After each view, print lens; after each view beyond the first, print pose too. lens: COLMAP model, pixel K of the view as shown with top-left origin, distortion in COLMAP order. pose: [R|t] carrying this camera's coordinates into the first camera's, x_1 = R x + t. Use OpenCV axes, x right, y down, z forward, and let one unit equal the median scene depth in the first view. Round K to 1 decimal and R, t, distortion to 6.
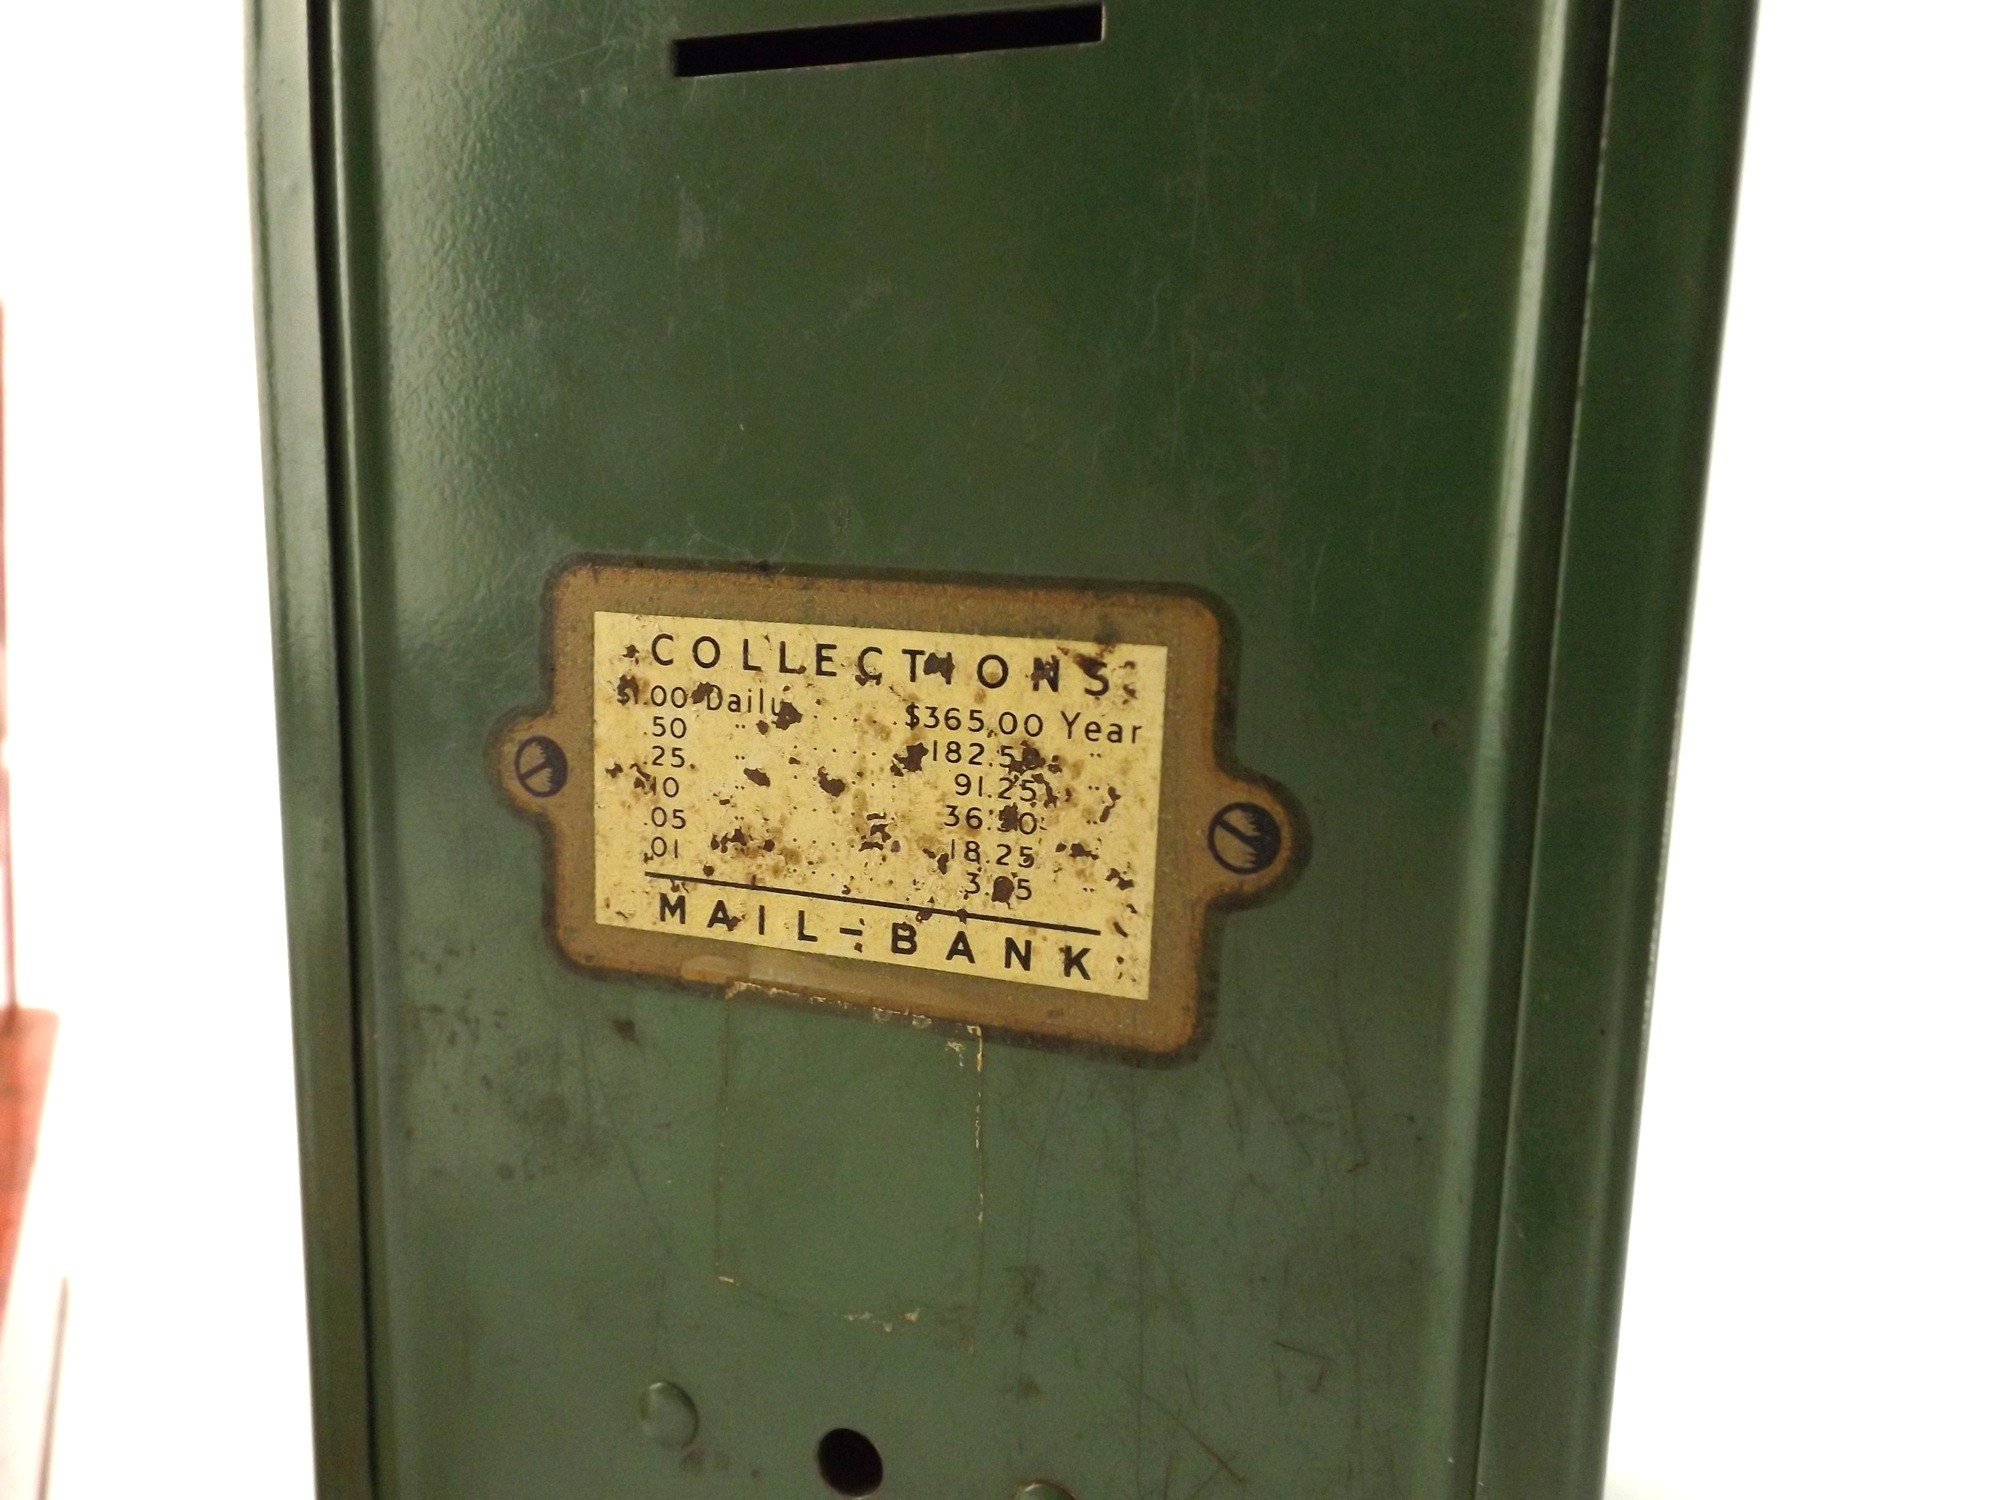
lens RADIAL K [[1390.3, 0, 1000.0], [0, 1390.3, 759.5], [0, 0, 1]] dist [0.026112, -0.026022]
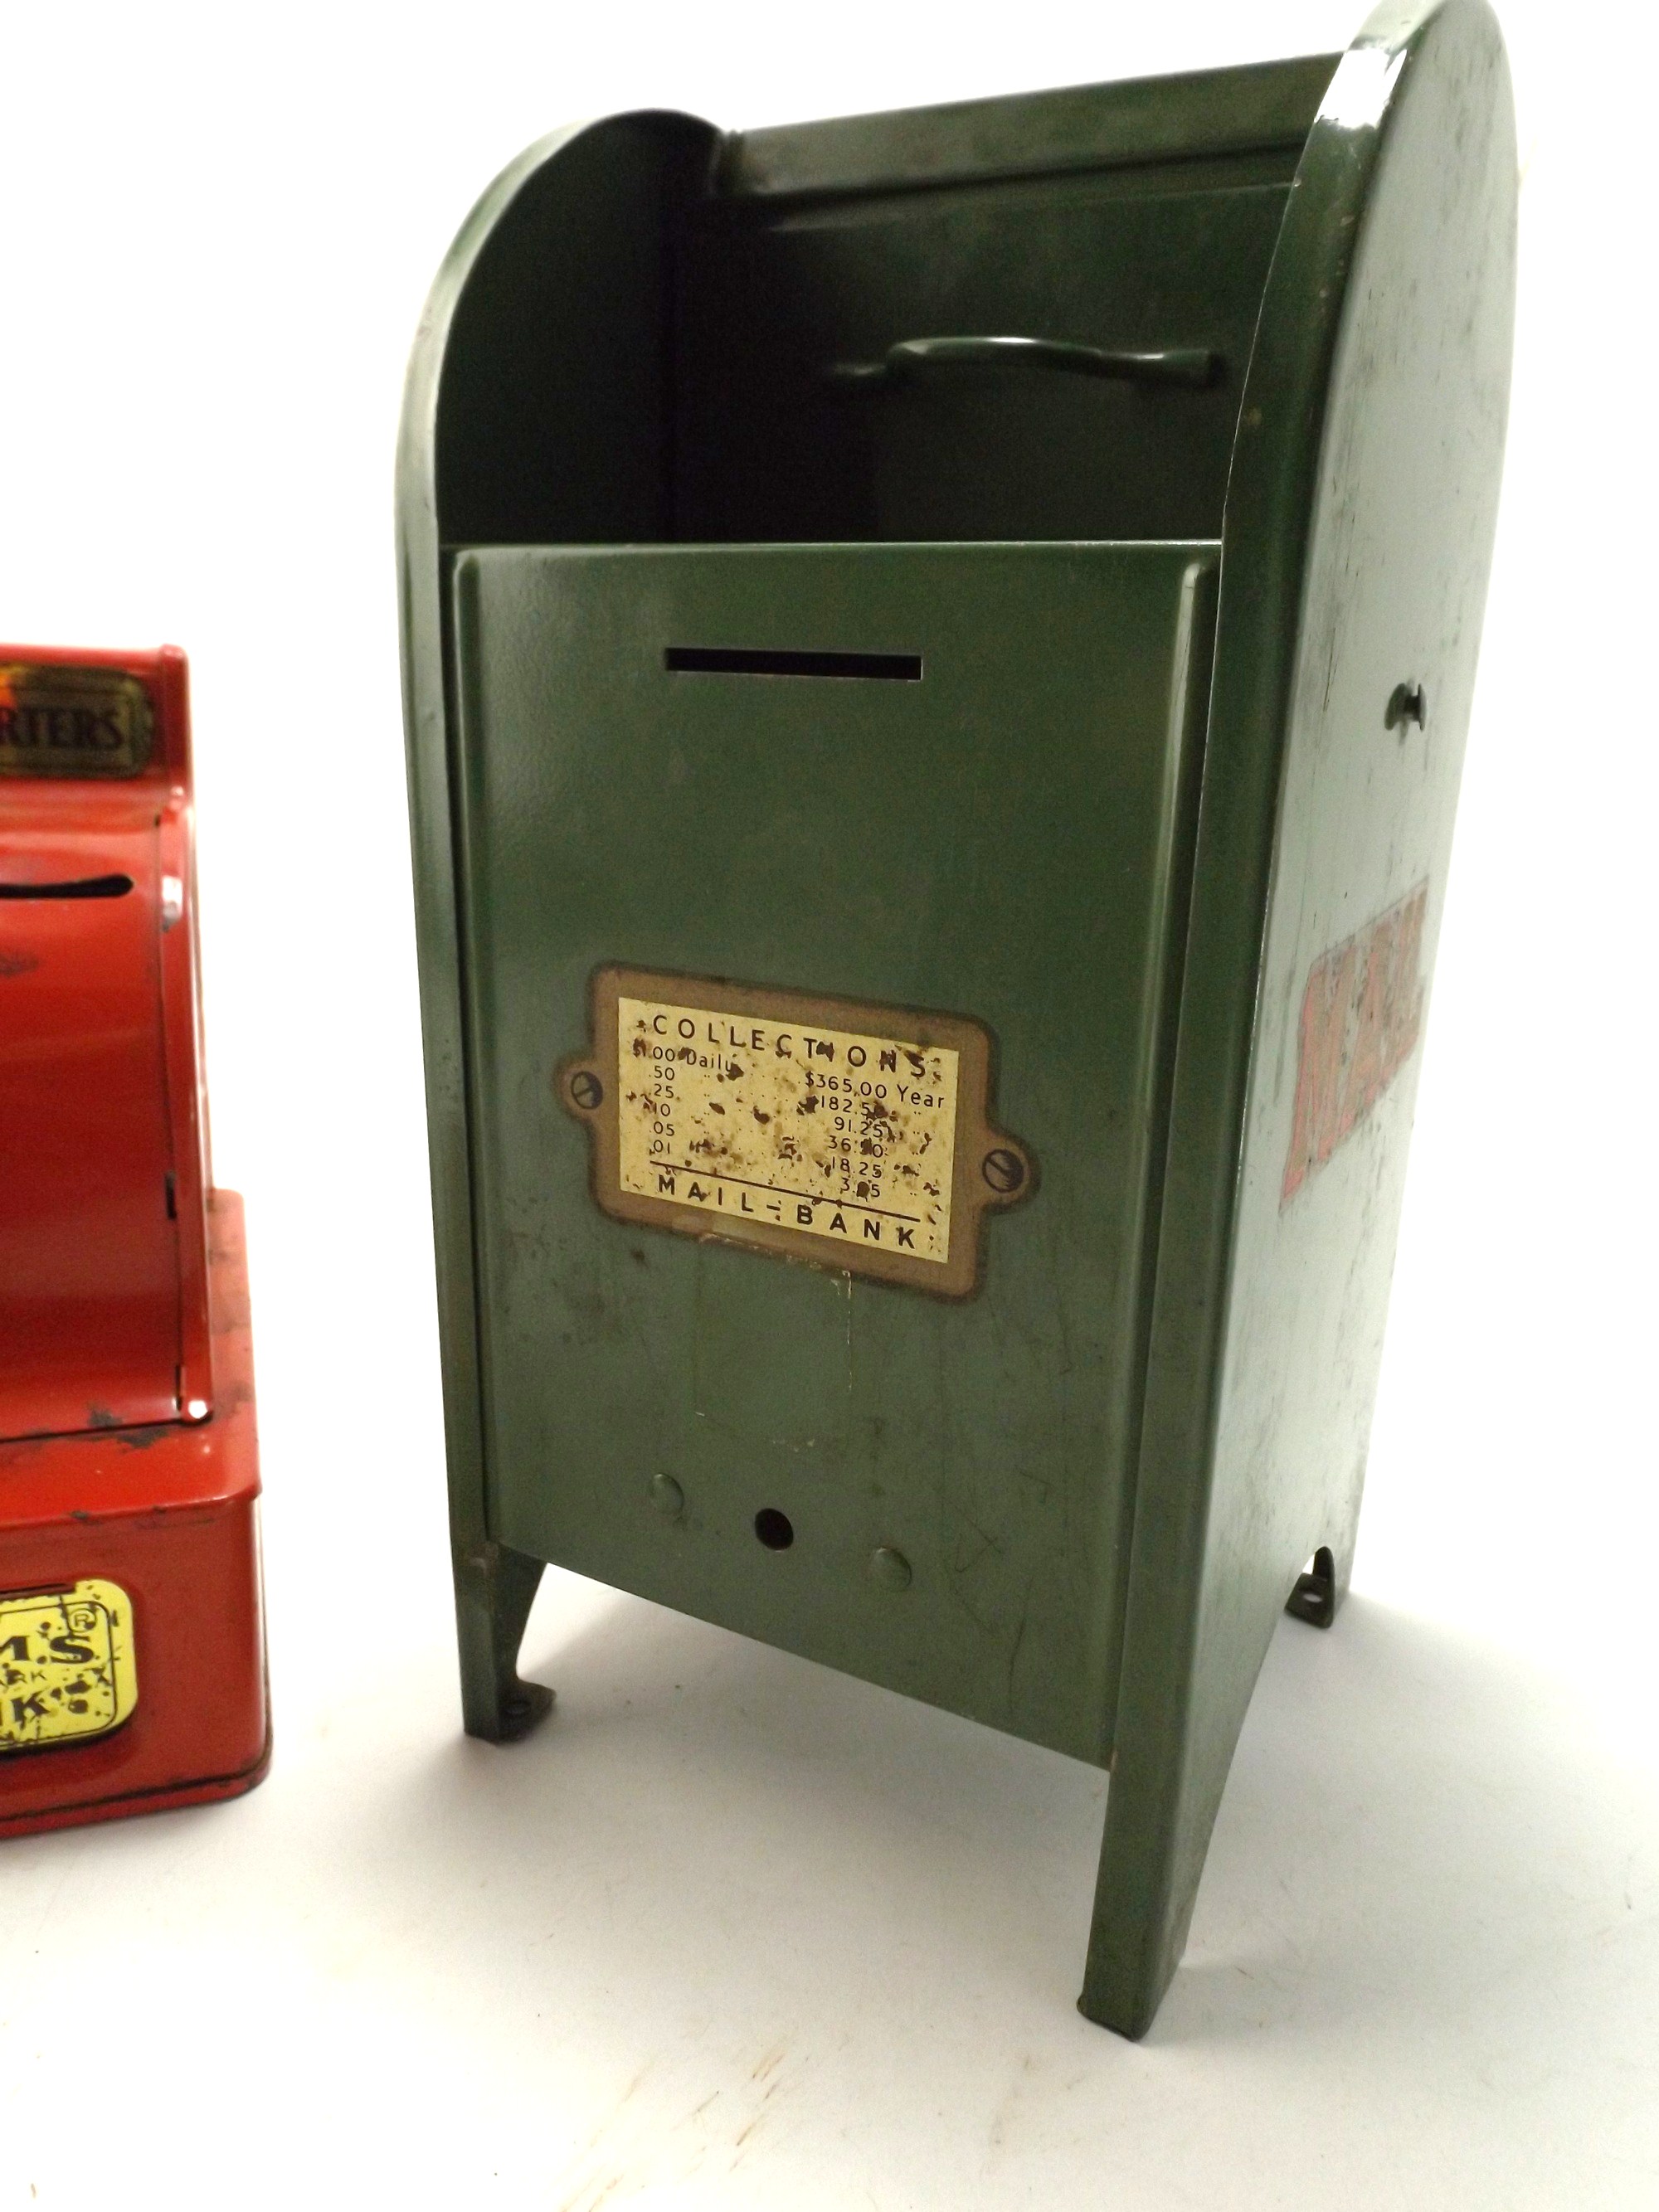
lens RADIAL K [[1537.7, 0, 821.0], [0, 1537.7, 1100.9], [0, 0, 1]] dist [0.026112, -0.026022]
pose [[0.985267, 0.037495, -0.166863, 0.237661], [-0.015688, 0.991372, 0.130134, -0.229299], [0.170303, -0.125599, 0.977354, -0.700931]]
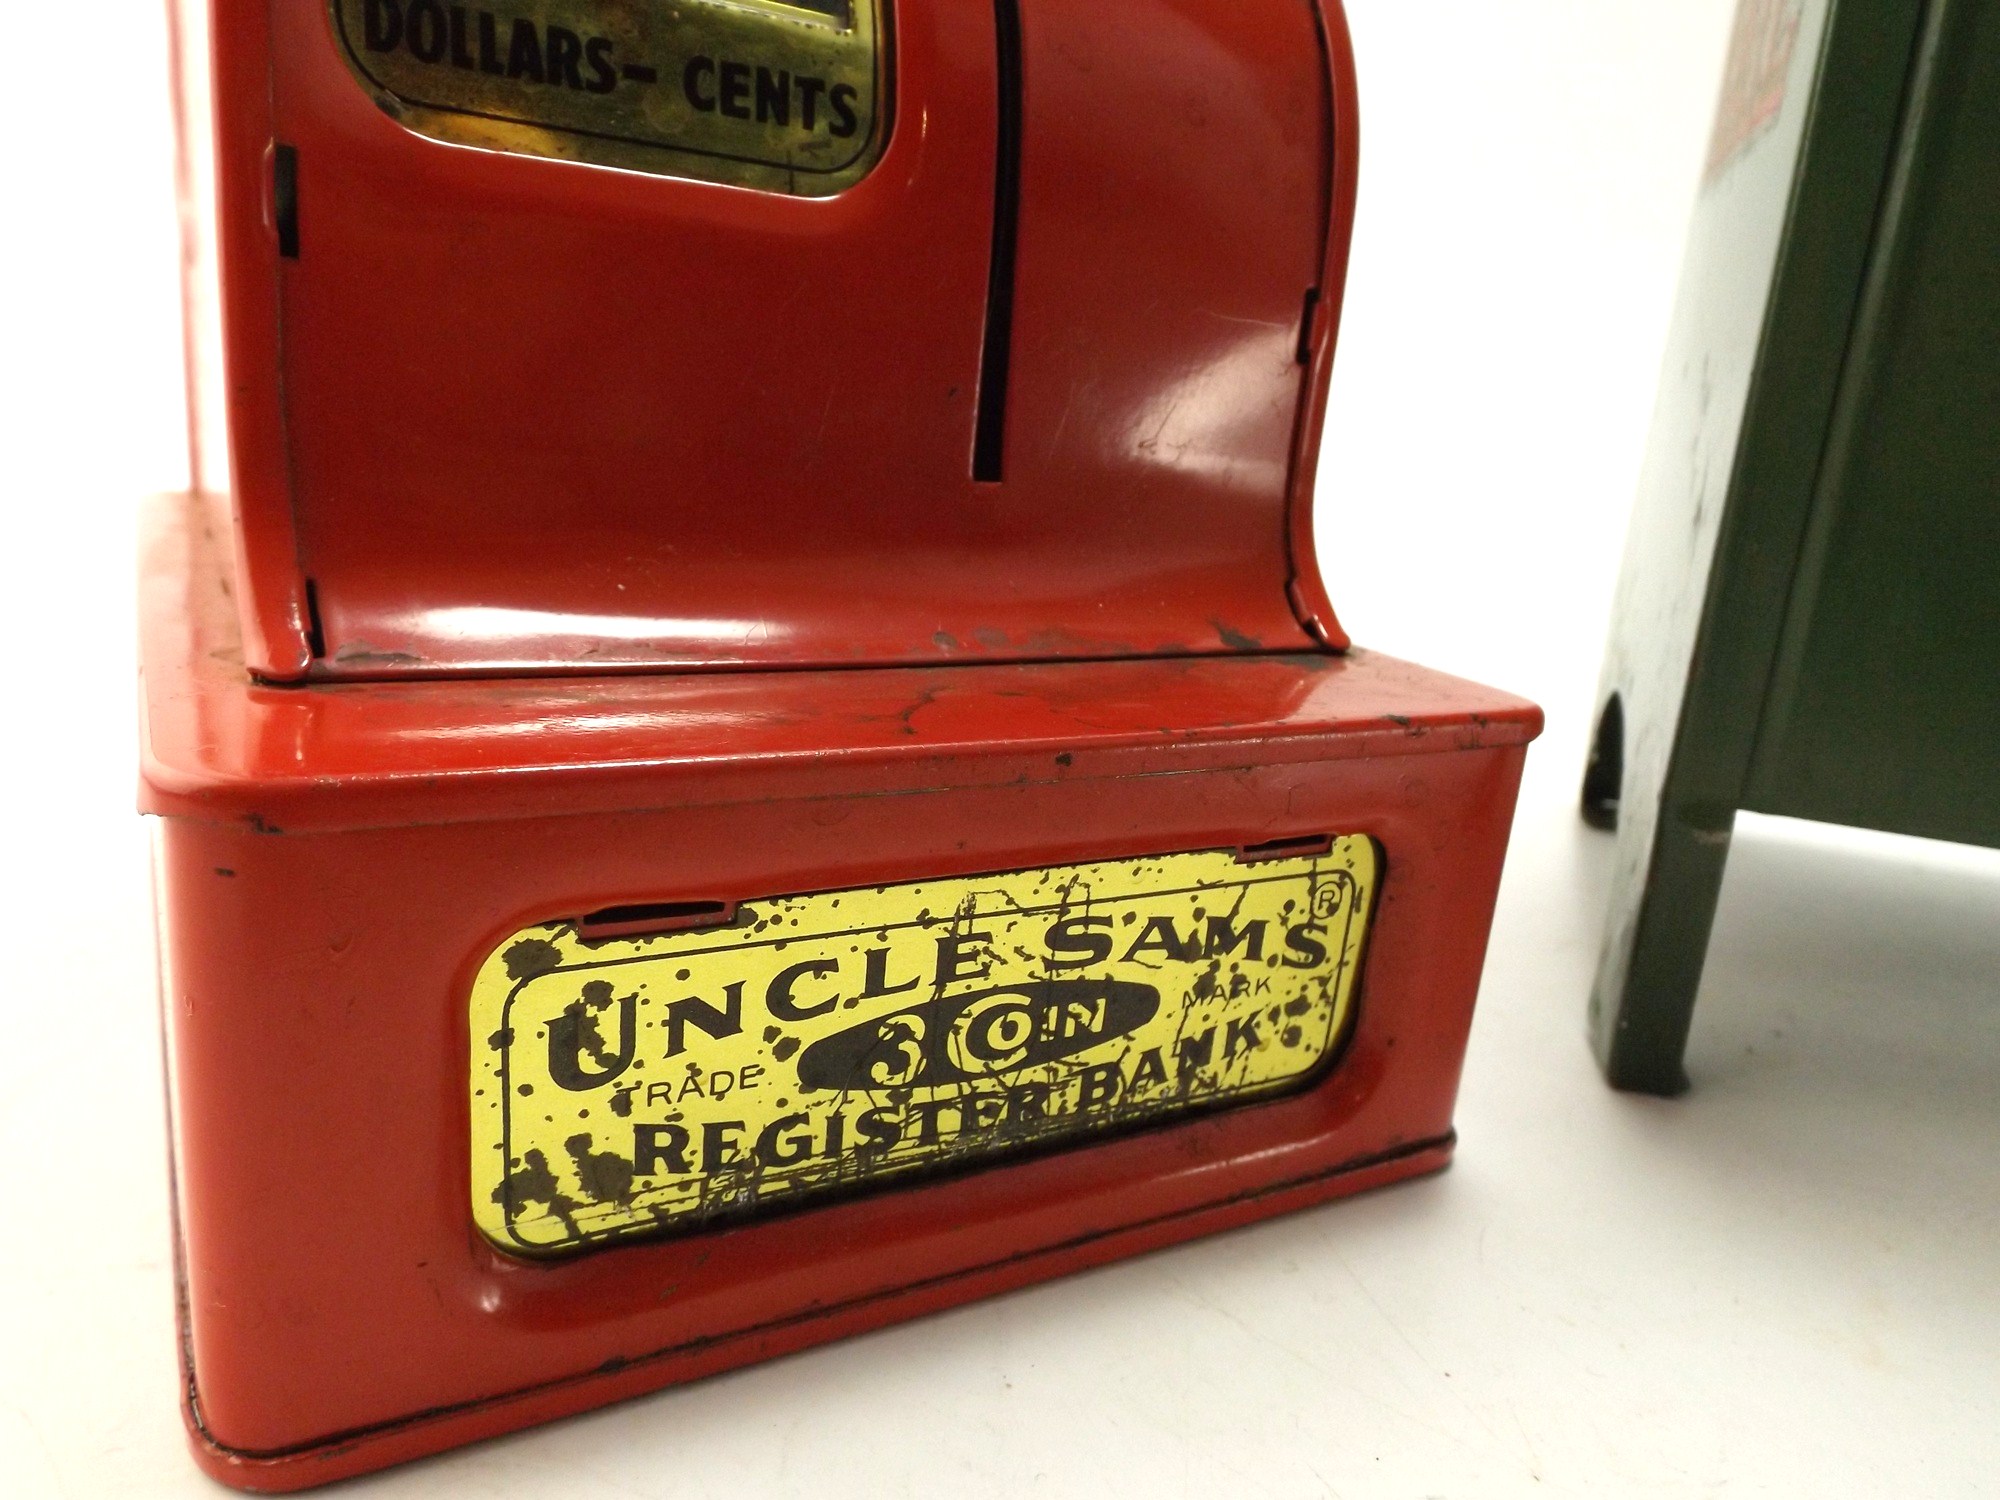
lens RADIAL K [[1390.3, 0, 1006.4], [0, 1390.3, 740.8], [0, 0, 1]] dist [0.026112, -0.026022]
pose [[0.999571, 0.028419, 0.007137, -1.313025], [-0.029131, 0.990061, 0.137592, 0.421762], [-0.003156, -0.137740, 0.990463, -0.164664]]
